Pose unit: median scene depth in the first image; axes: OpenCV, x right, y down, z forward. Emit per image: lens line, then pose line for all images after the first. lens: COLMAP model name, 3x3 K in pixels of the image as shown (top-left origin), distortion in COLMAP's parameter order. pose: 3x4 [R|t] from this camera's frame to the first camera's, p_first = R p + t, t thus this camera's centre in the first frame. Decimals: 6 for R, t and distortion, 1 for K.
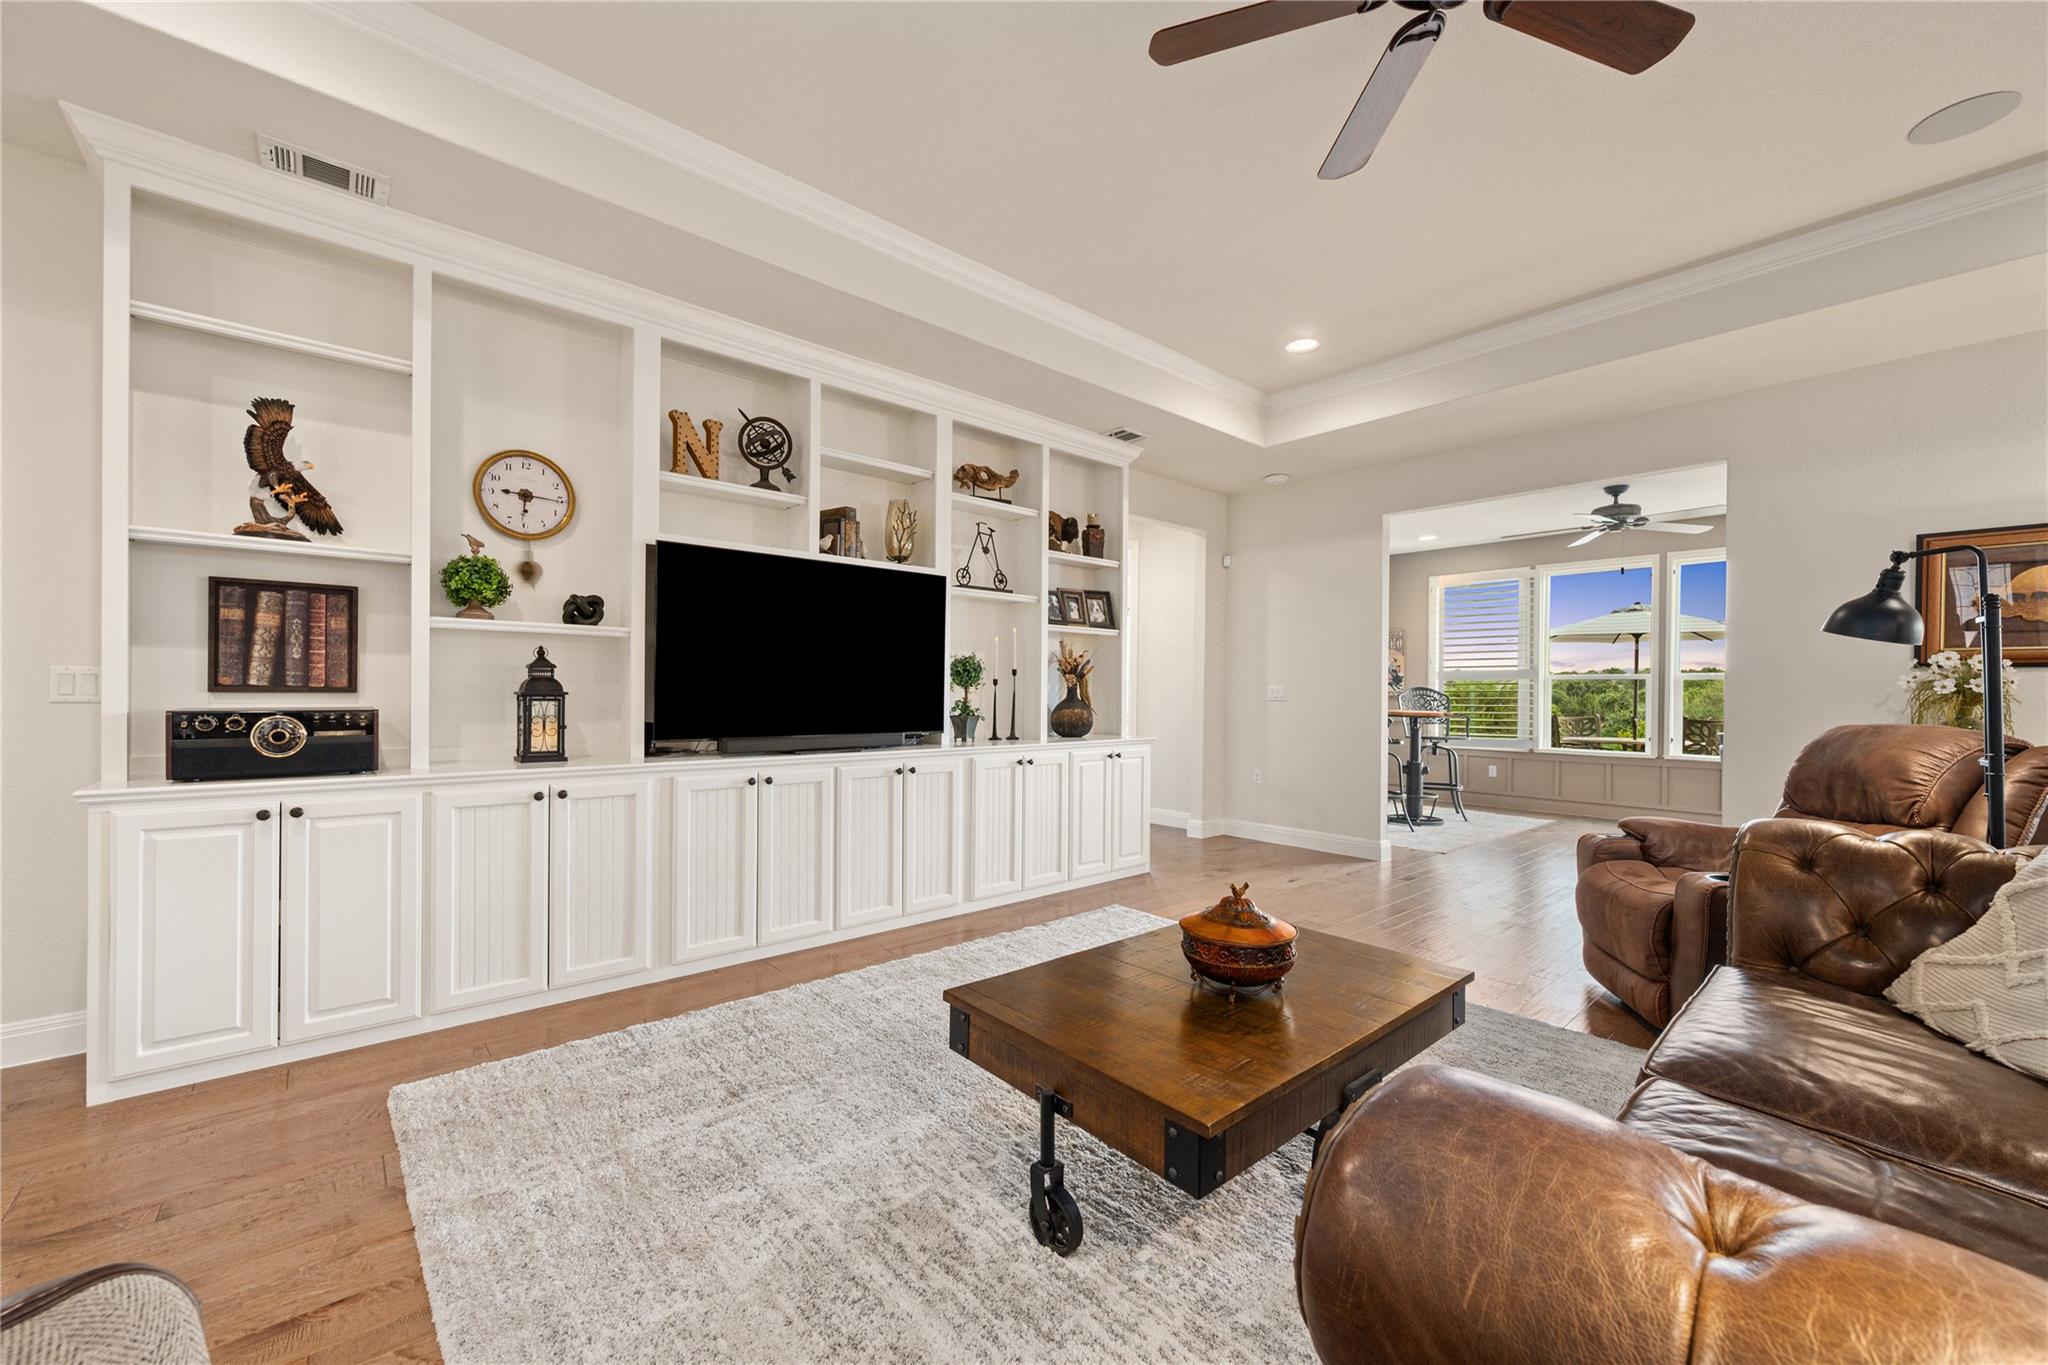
lens RADIAL K [[802.1, 0, 1026.1], [0, 802.1, 696.1], [0, 0, 1]] dist [-0.002295, 0.000822]
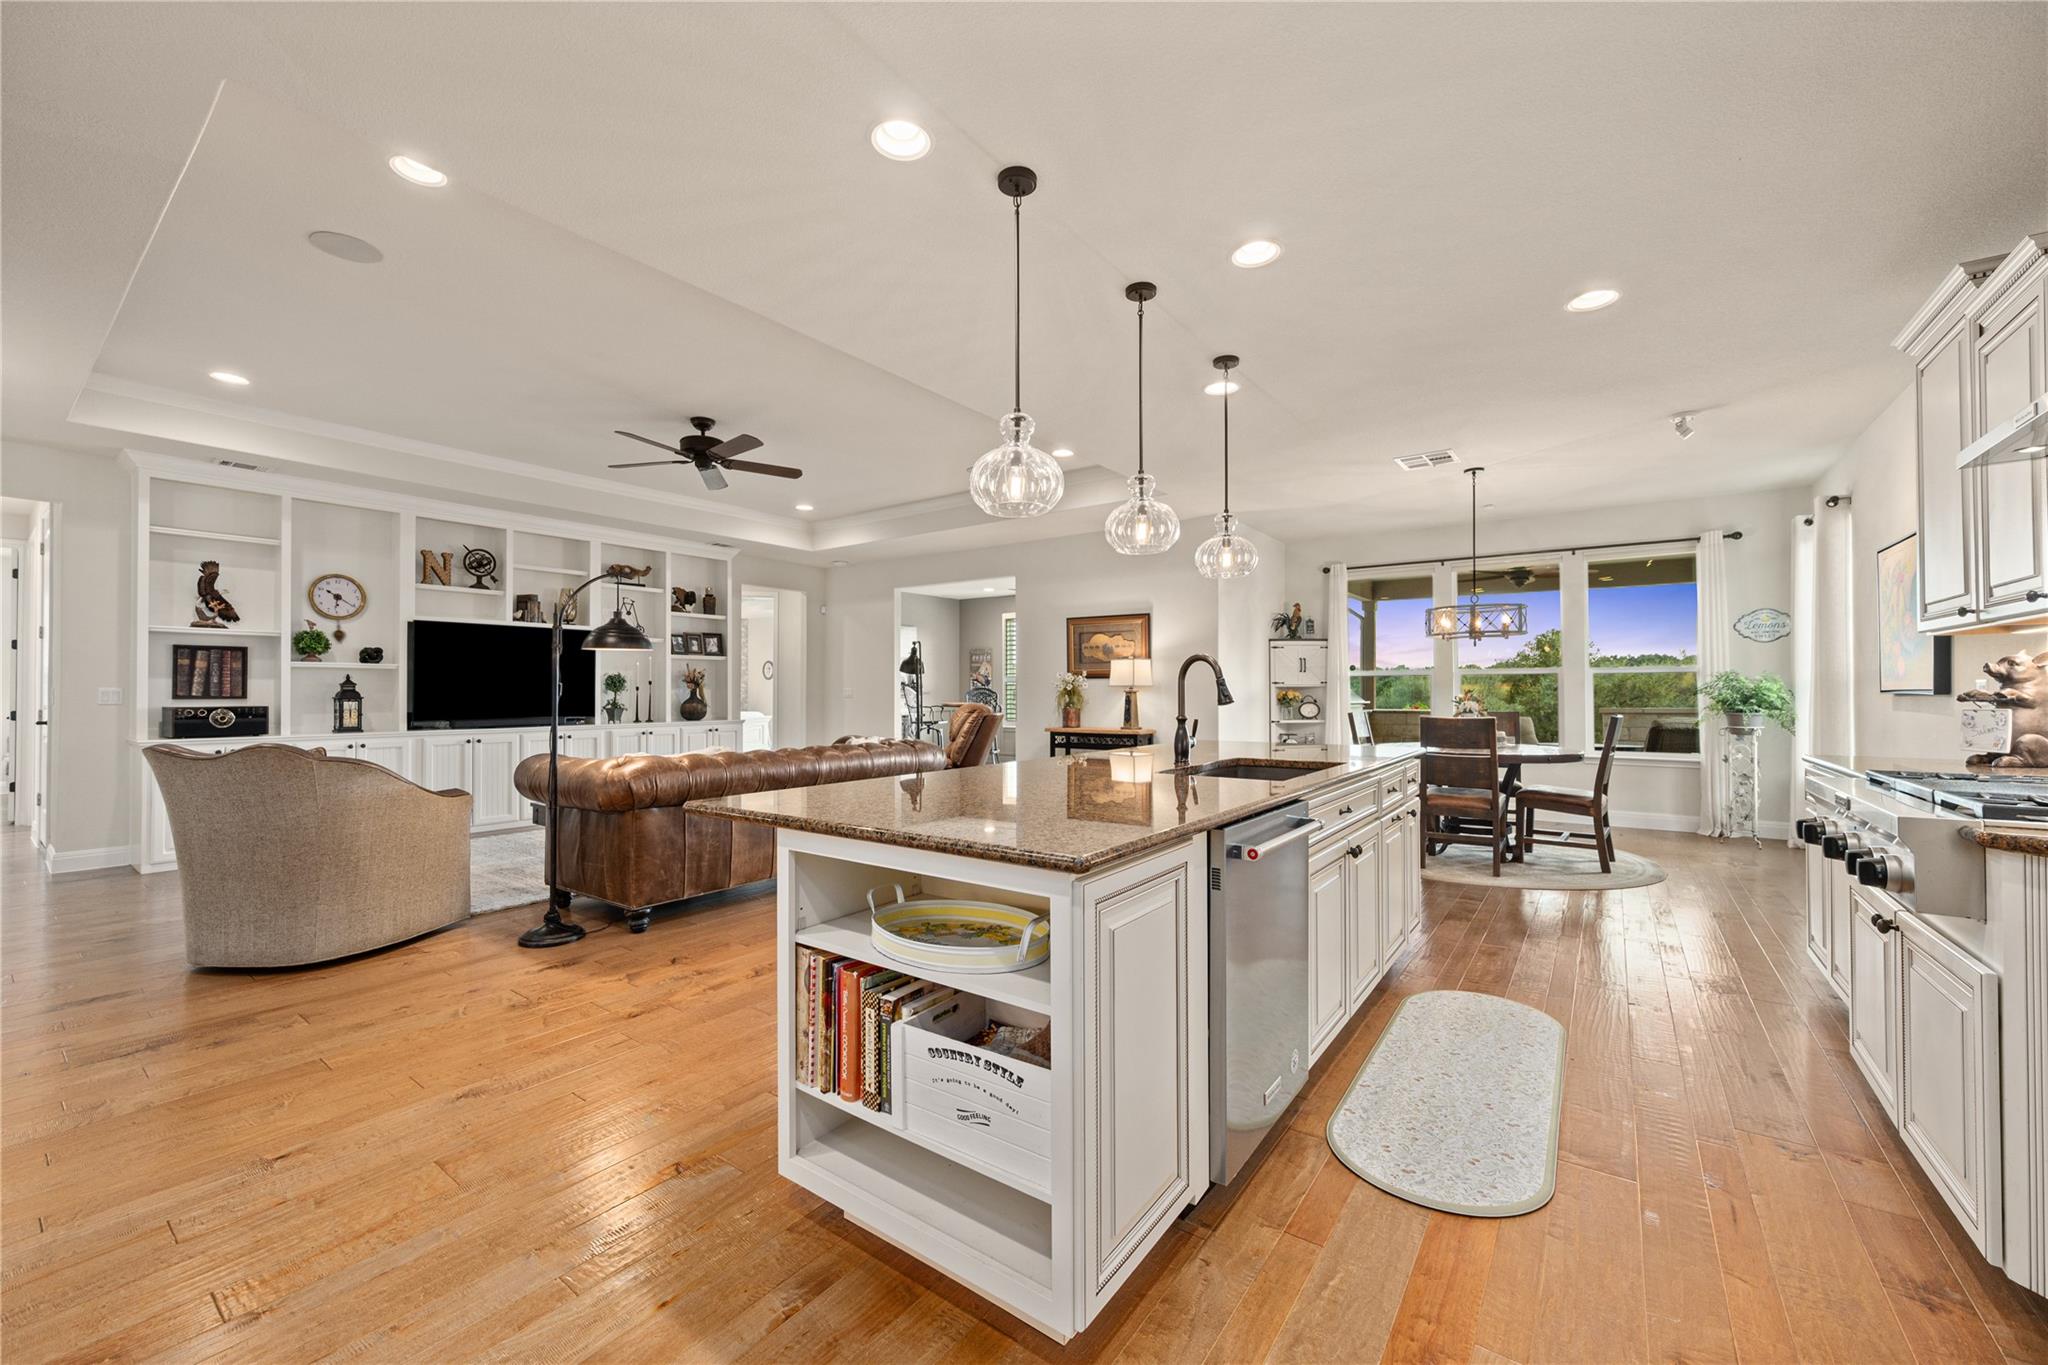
lens RADIAL K [[802.1, 0, 1023.3], [0, 802.1, 686.5], [0, 0, 1]] dist [-0.002295, 0.000822]
pose [[0.977602, -0.009811, 0.210231, 0.560250], [0.012045, 0.999884, -0.009352, 0.006469], [-0.210115, 0.011675, 0.977607, -1.178717]]
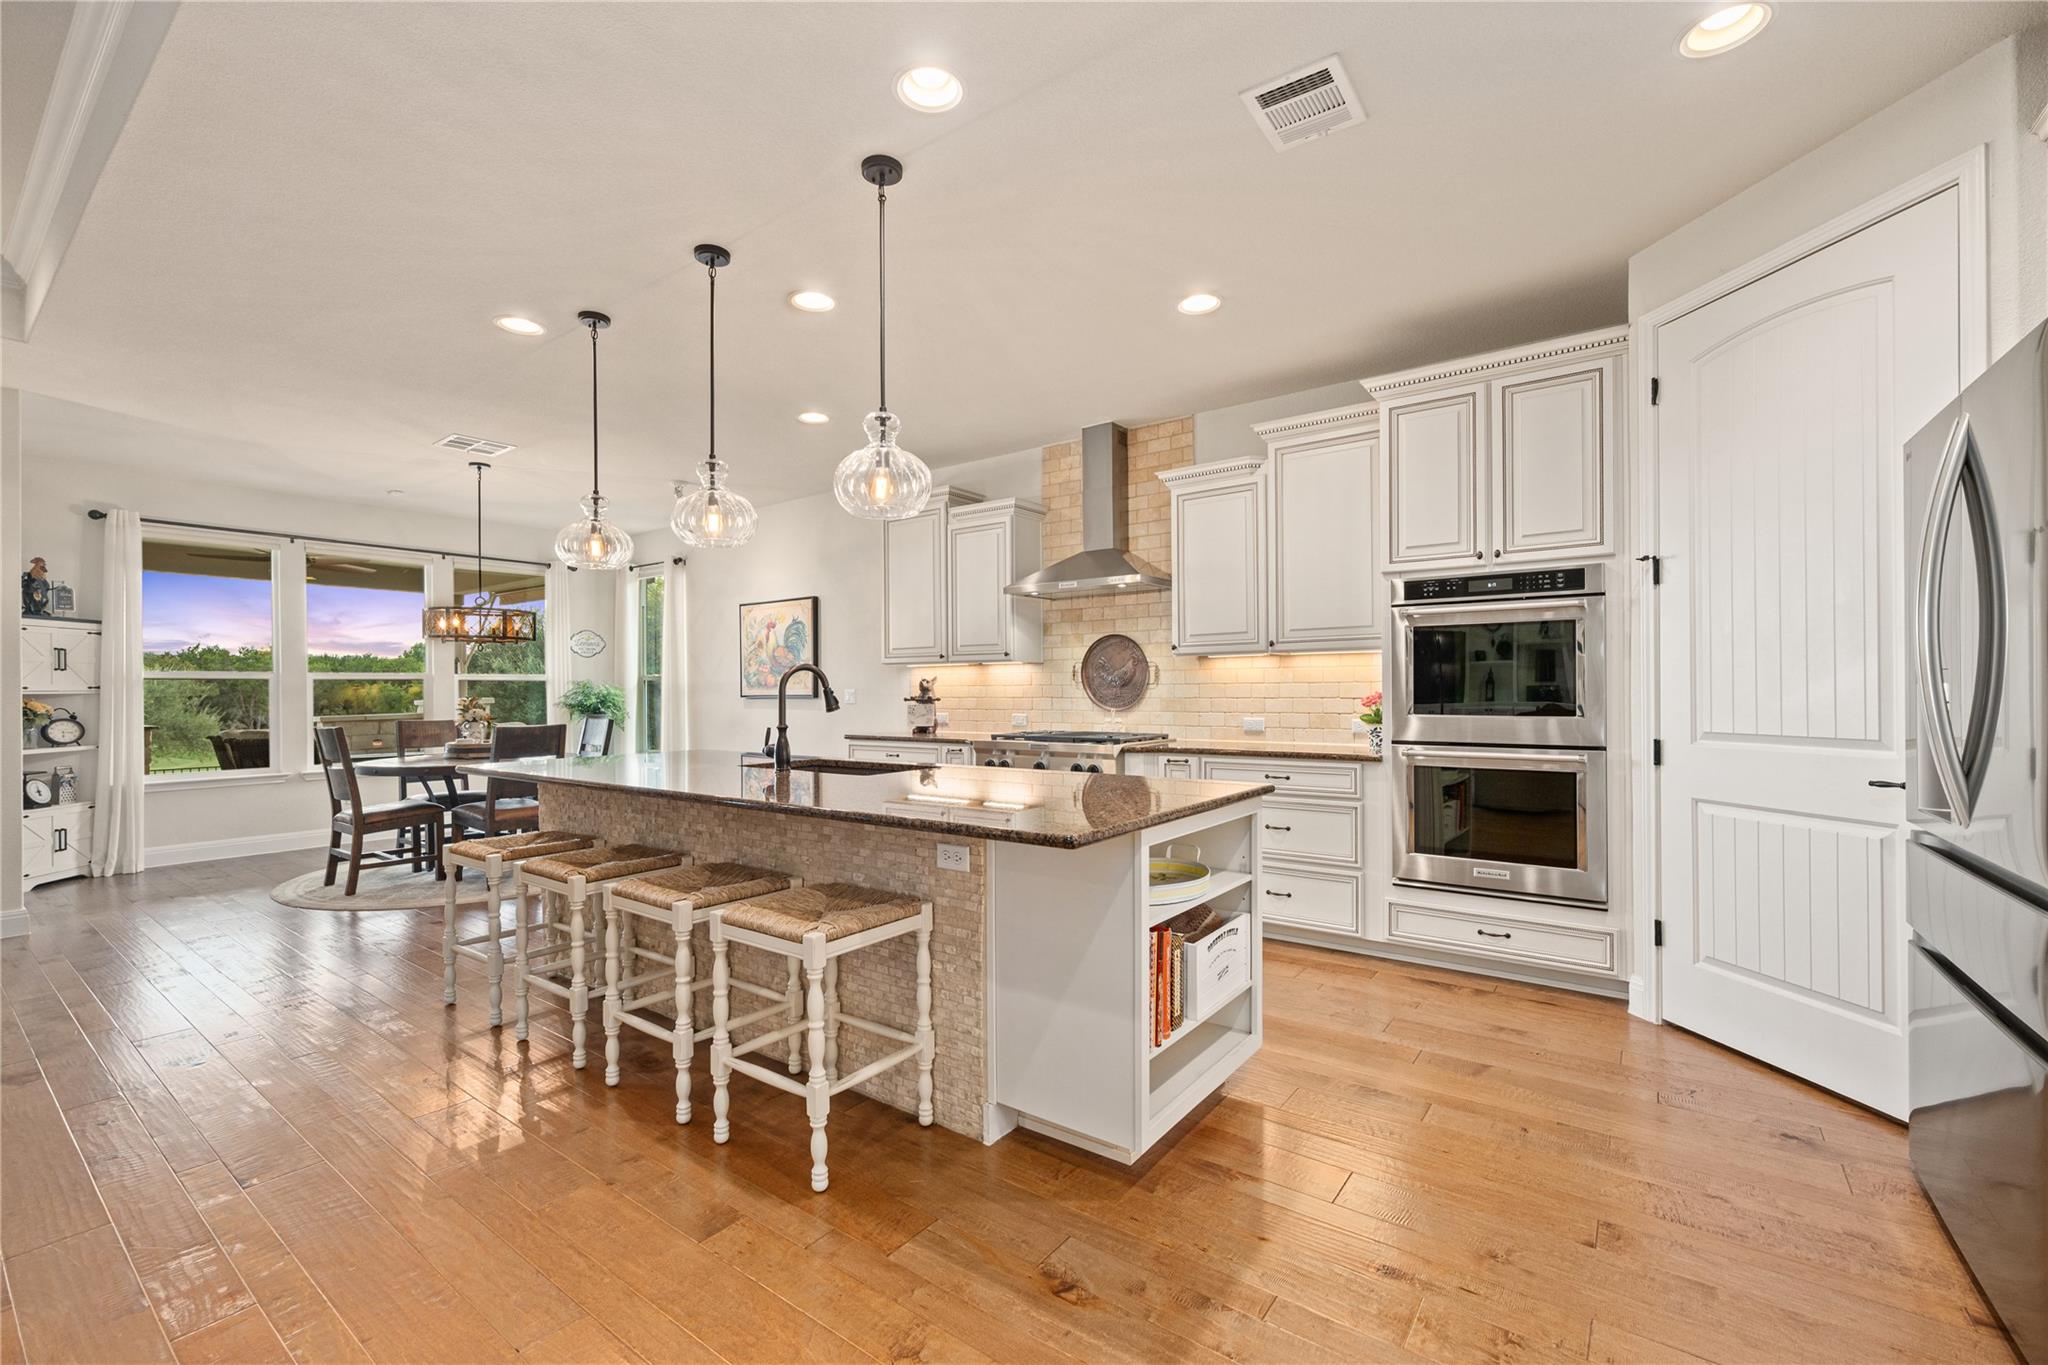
lens RADIAL K [[843.8, 0, 1031.2], [0, 843.8, 688.5], [0, 0, 1]] dist [0.001782, -0.000540]
pose [[-0.204349, -0.006055, 0.978879, -0.019651], [0.009744, 0.999919, 0.008219, -0.010878], [-0.978850, 0.011218, -0.204274, -0.468534]]
